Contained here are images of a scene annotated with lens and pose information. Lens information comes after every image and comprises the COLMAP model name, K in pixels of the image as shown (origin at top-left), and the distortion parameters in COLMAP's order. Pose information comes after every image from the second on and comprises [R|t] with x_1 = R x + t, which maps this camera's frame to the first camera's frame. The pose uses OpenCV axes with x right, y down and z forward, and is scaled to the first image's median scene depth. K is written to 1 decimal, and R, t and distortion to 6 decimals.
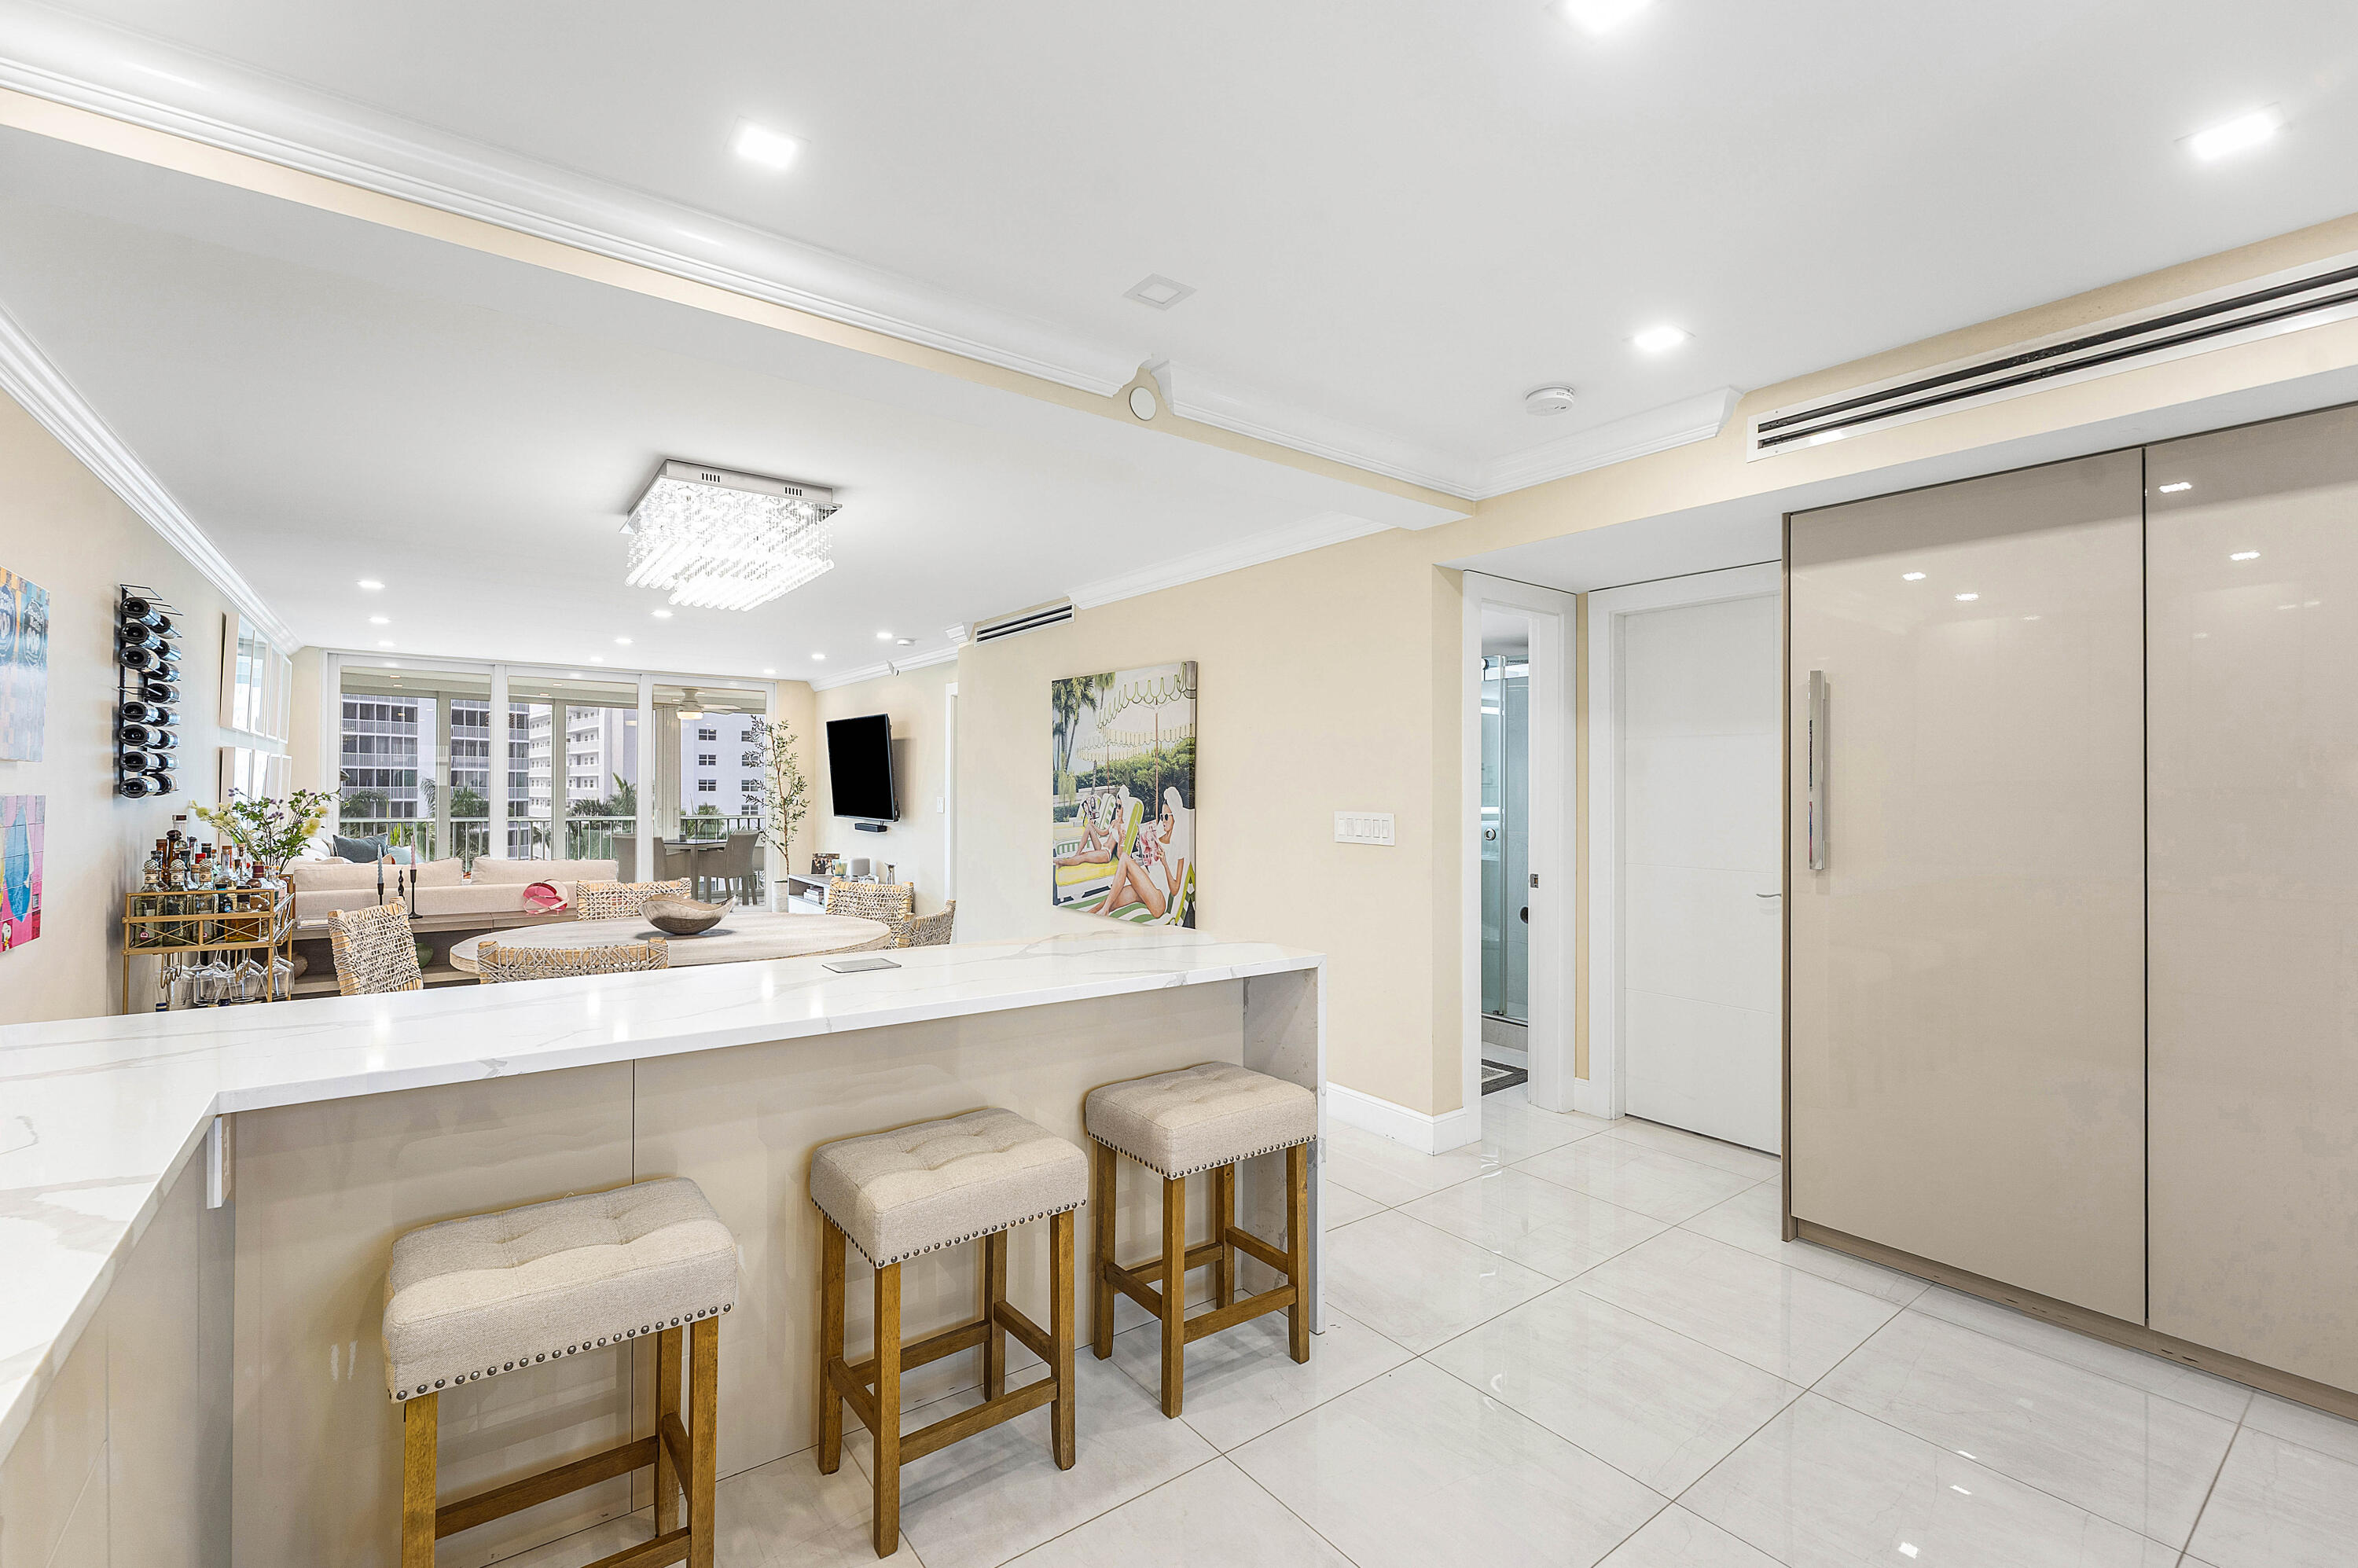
lens RADIAL K [[963.6, 0, 1192.1], [0, 963.6, 820.9], [0, 0, 1]] dist [-0.031930, -0.000204]
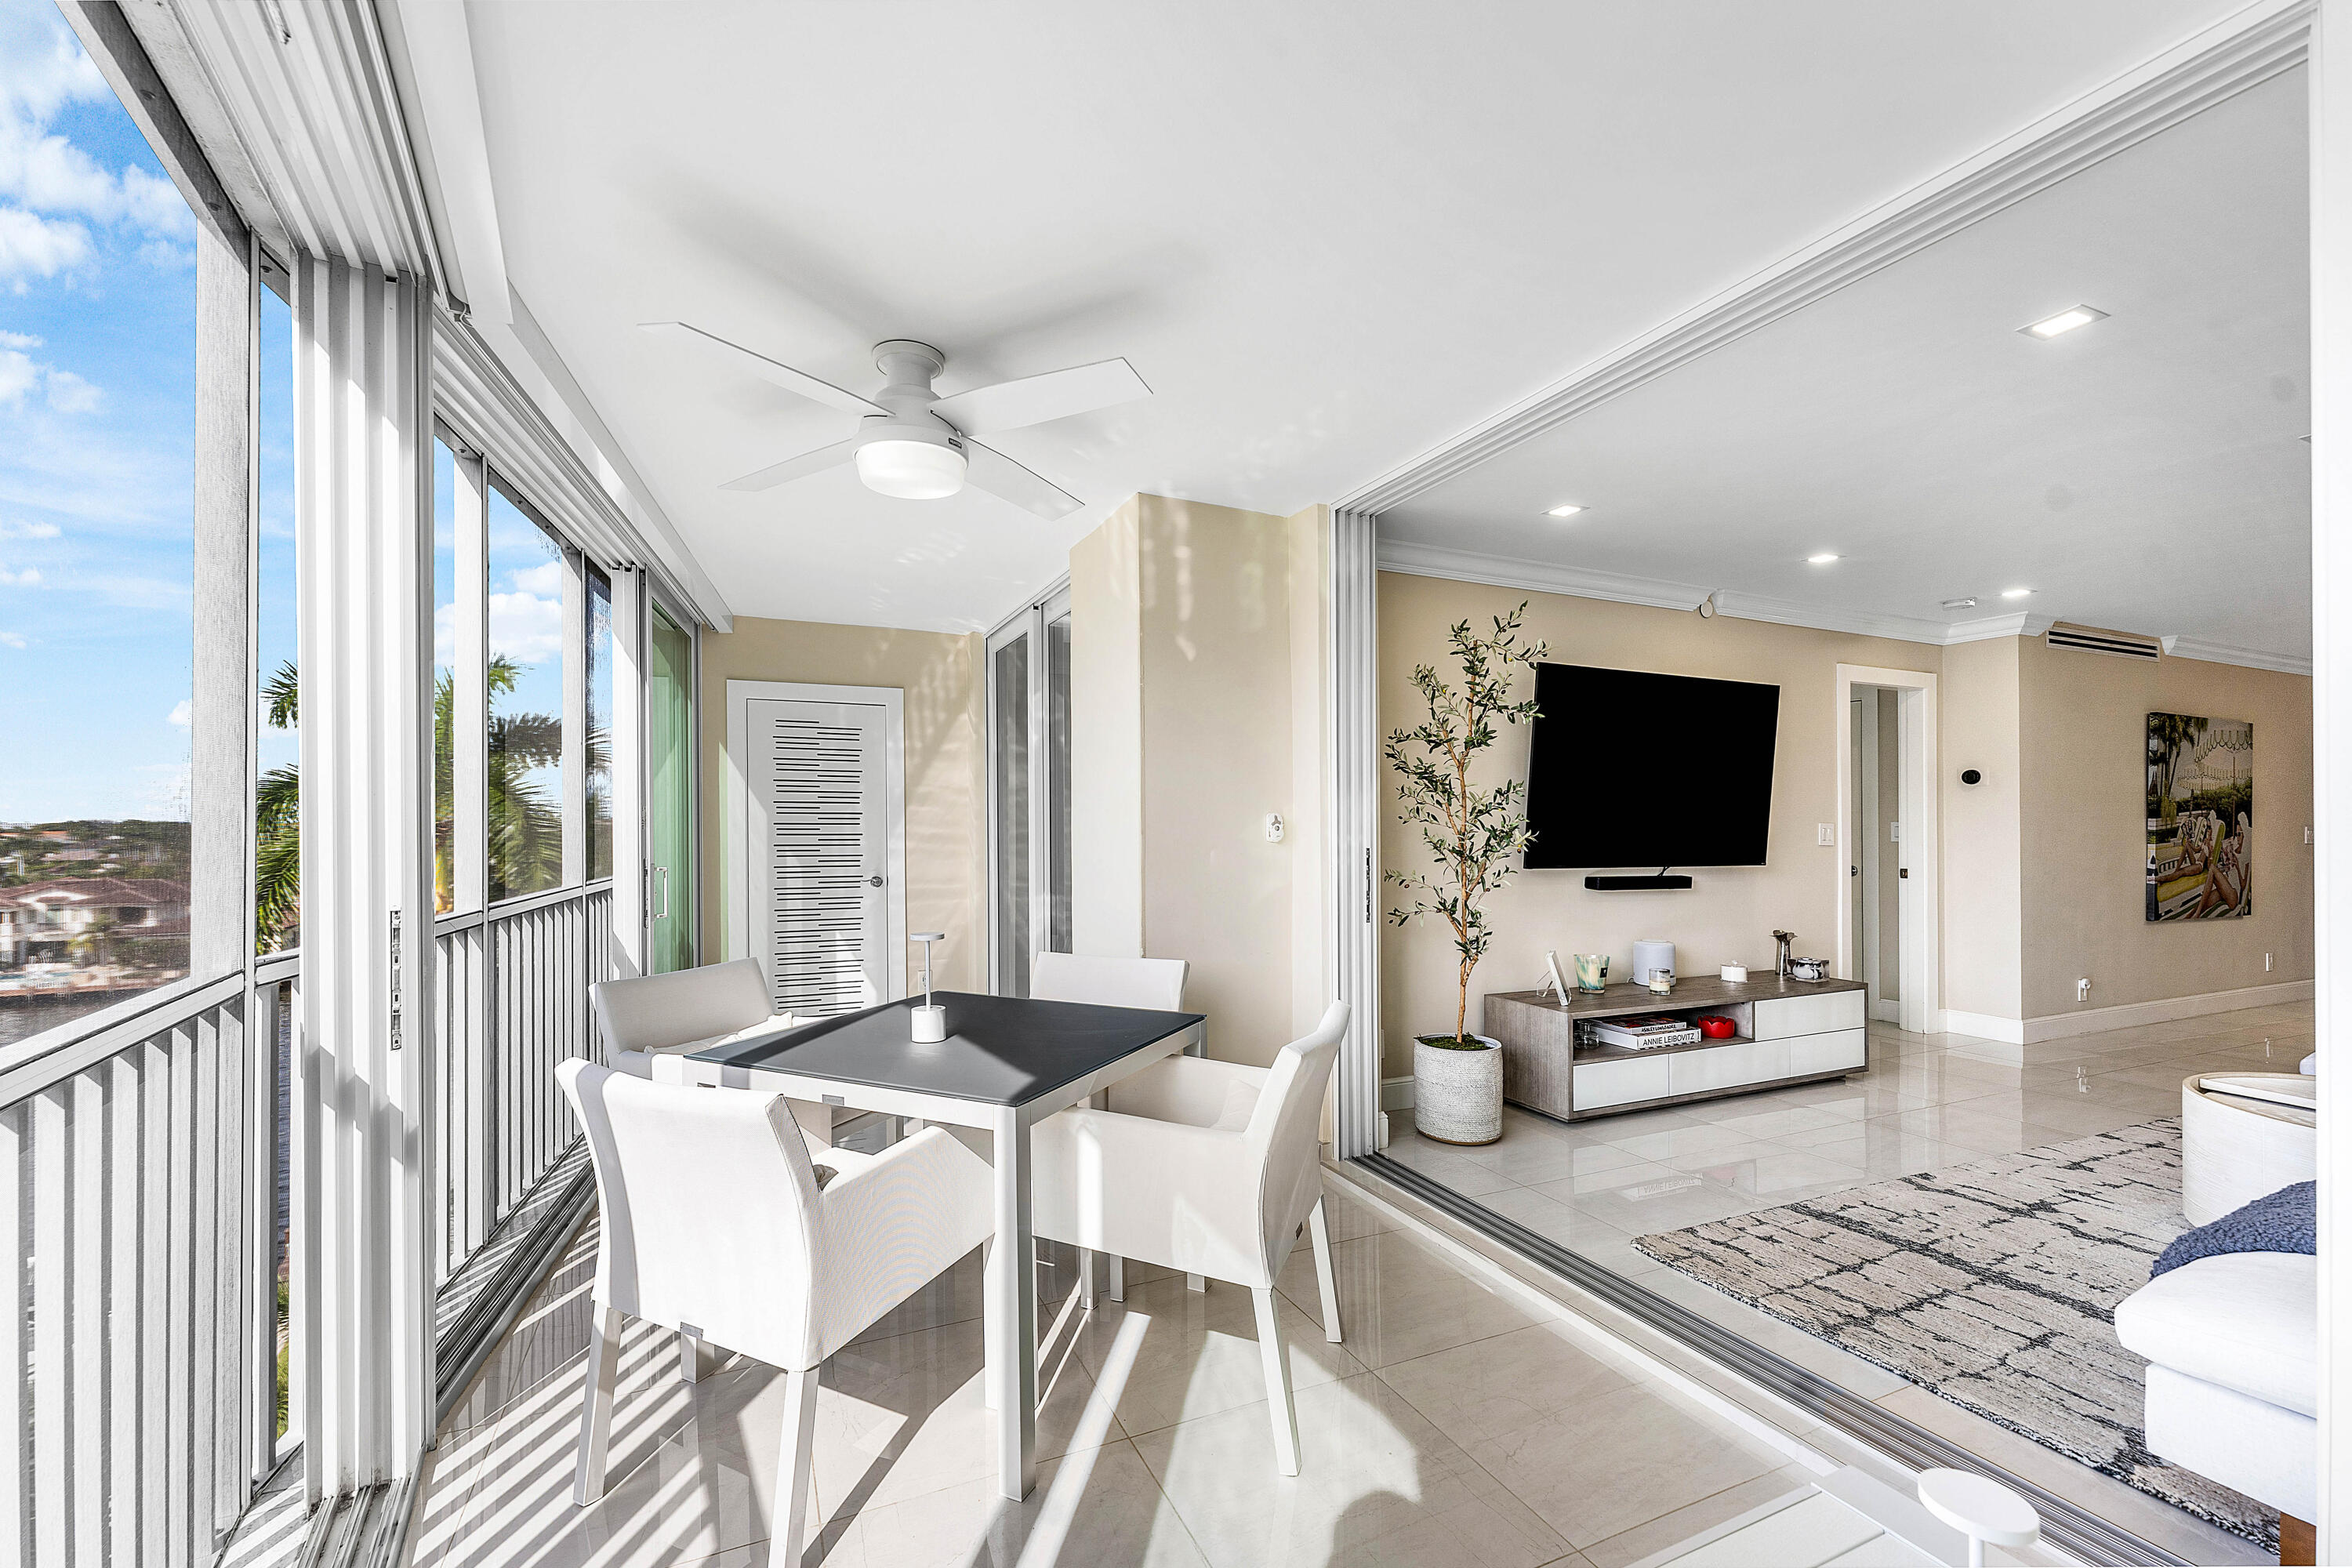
lens RADIAL K [[902.2, 0, 1168.5], [0, 902.2, 826.9], [0, 0, 1]] dist [-0.000270, -0.000055]
pose [[0.282530, -0.011977, 0.959184, -1.507227], [0.031099, 0.999511, 0.003320, -0.058263], [-0.958754, 0.028892, 0.282764, 1.877922]]
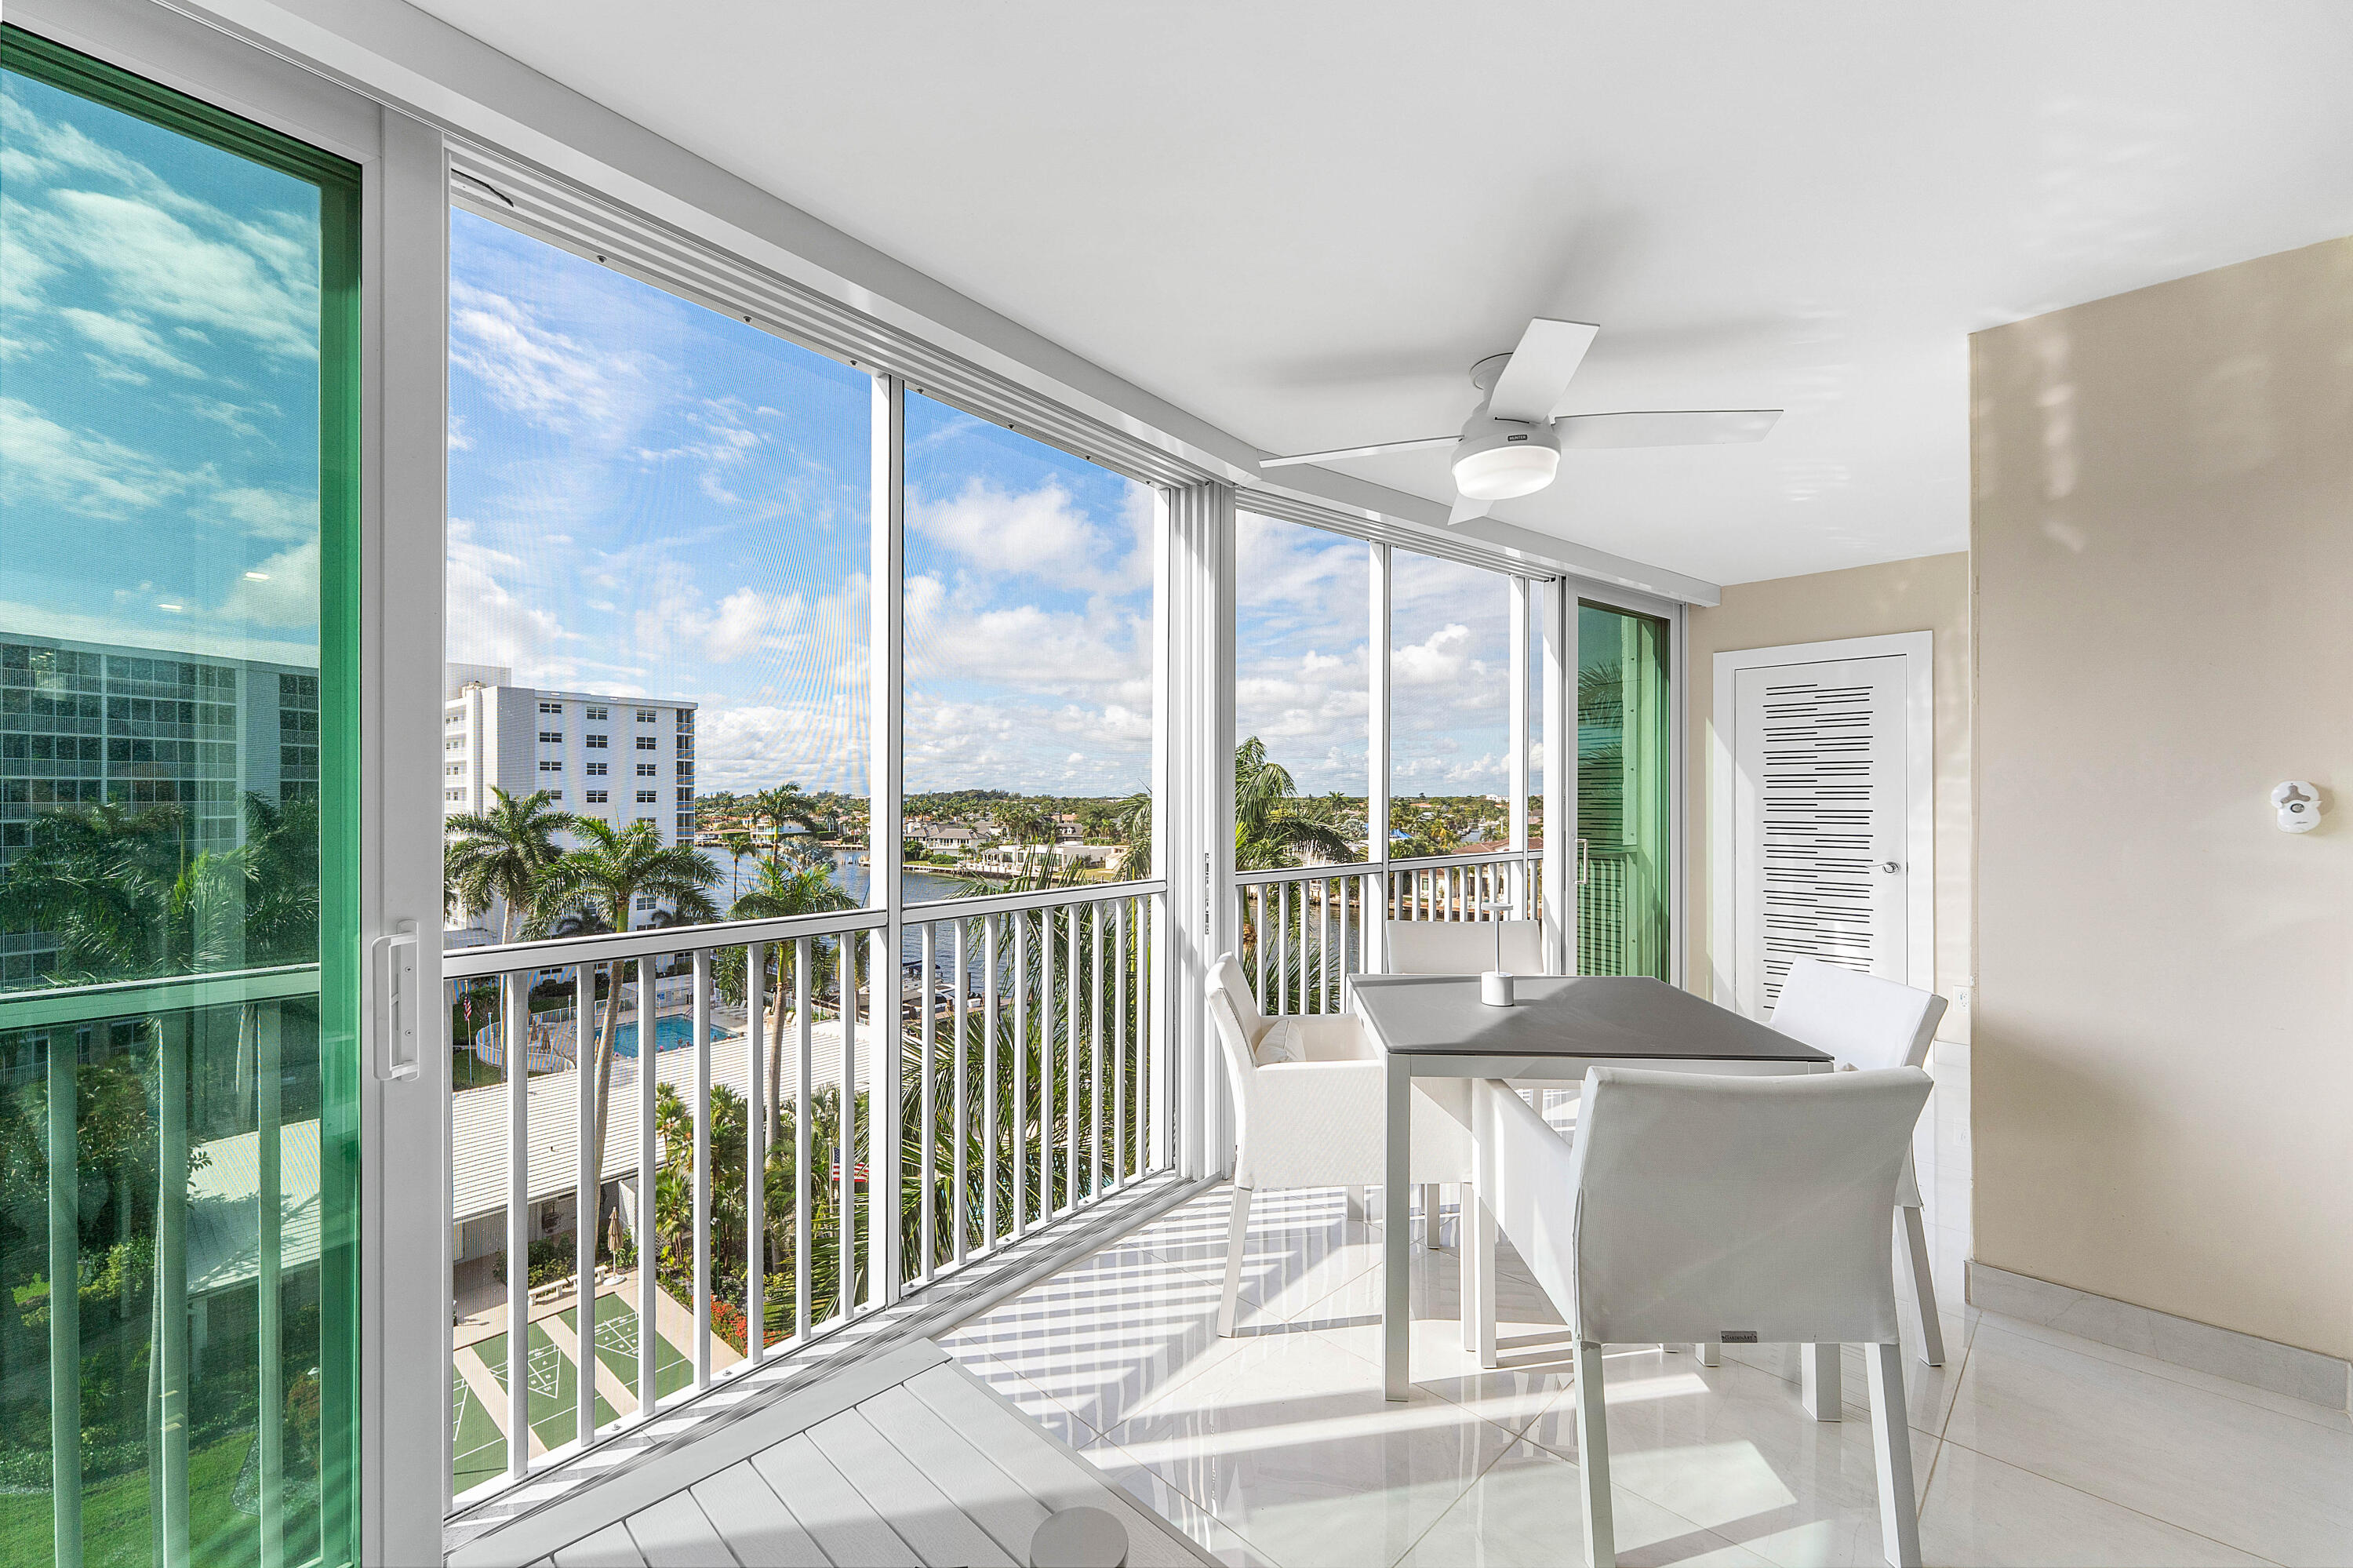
lens RADIAL K [[954.0, 0, 1224.1], [0, 954.0, 822.4], [0, 0, 1]] dist [-0.017095, -0.000114]
pose [[0.992293, -0.014056, 0.123113, -1.344591], [0.014619, 0.999886, -0.003666, -0.051820], [-0.123048, 0.005438, 0.992386, 1.658702]]
